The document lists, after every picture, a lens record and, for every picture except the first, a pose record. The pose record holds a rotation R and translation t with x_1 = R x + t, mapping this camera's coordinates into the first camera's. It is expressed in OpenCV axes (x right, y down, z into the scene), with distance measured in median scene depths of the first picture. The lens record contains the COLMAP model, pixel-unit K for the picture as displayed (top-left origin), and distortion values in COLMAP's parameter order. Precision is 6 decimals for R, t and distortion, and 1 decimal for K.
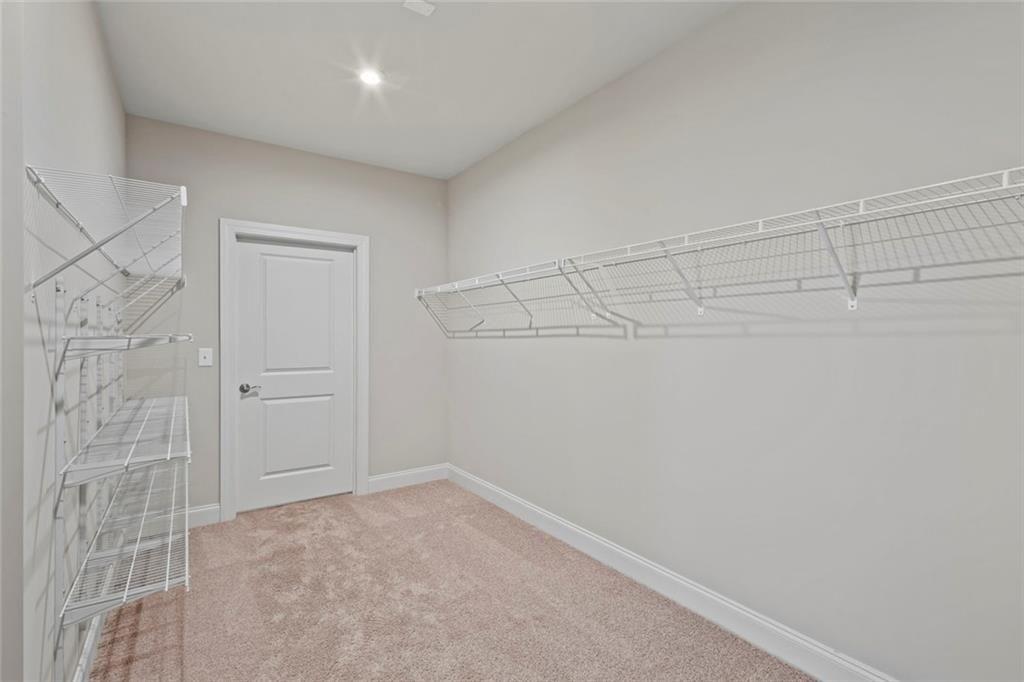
lens RADIAL K [[470.1, 0, 512.0], [0, 470.1, 341.0], [0, 0, 1]] dist [-0.000293, -0.000111]
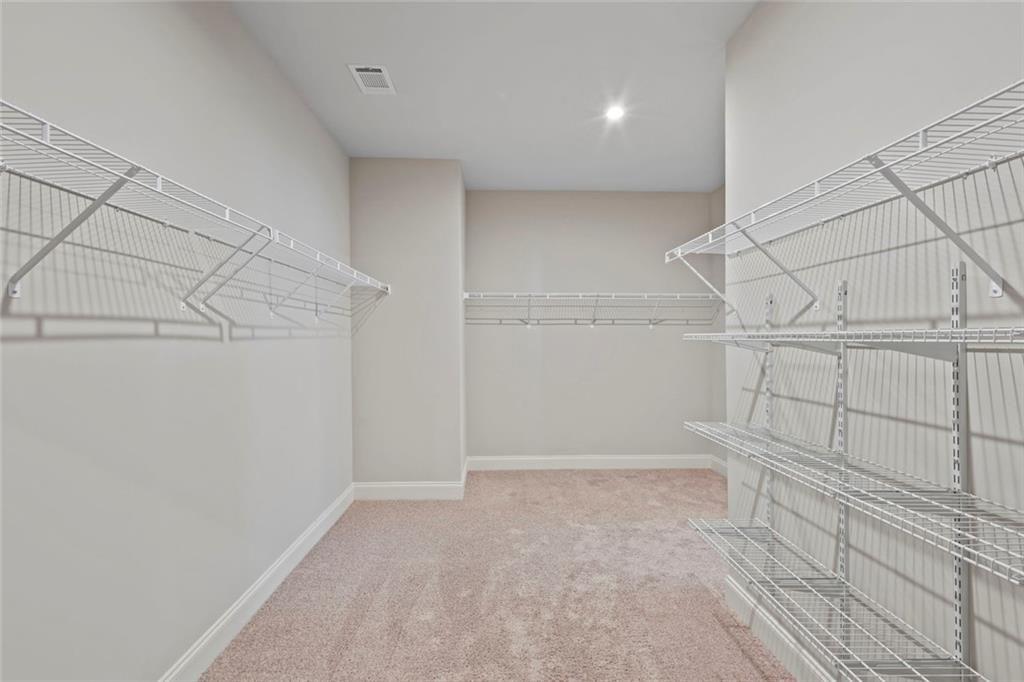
lens RADIAL K [[470.1, 0, 512.0], [0, 470.1, 341.0], [0, 0, 1]] dist [-0.000293, -0.000111]
pose [[-0.842460, -0.002327, 0.538754, -0.537942], [0.005648, 0.999898, 0.013152, -0.011806], [-0.538730, 0.014123, -0.842360, 1.298485]]
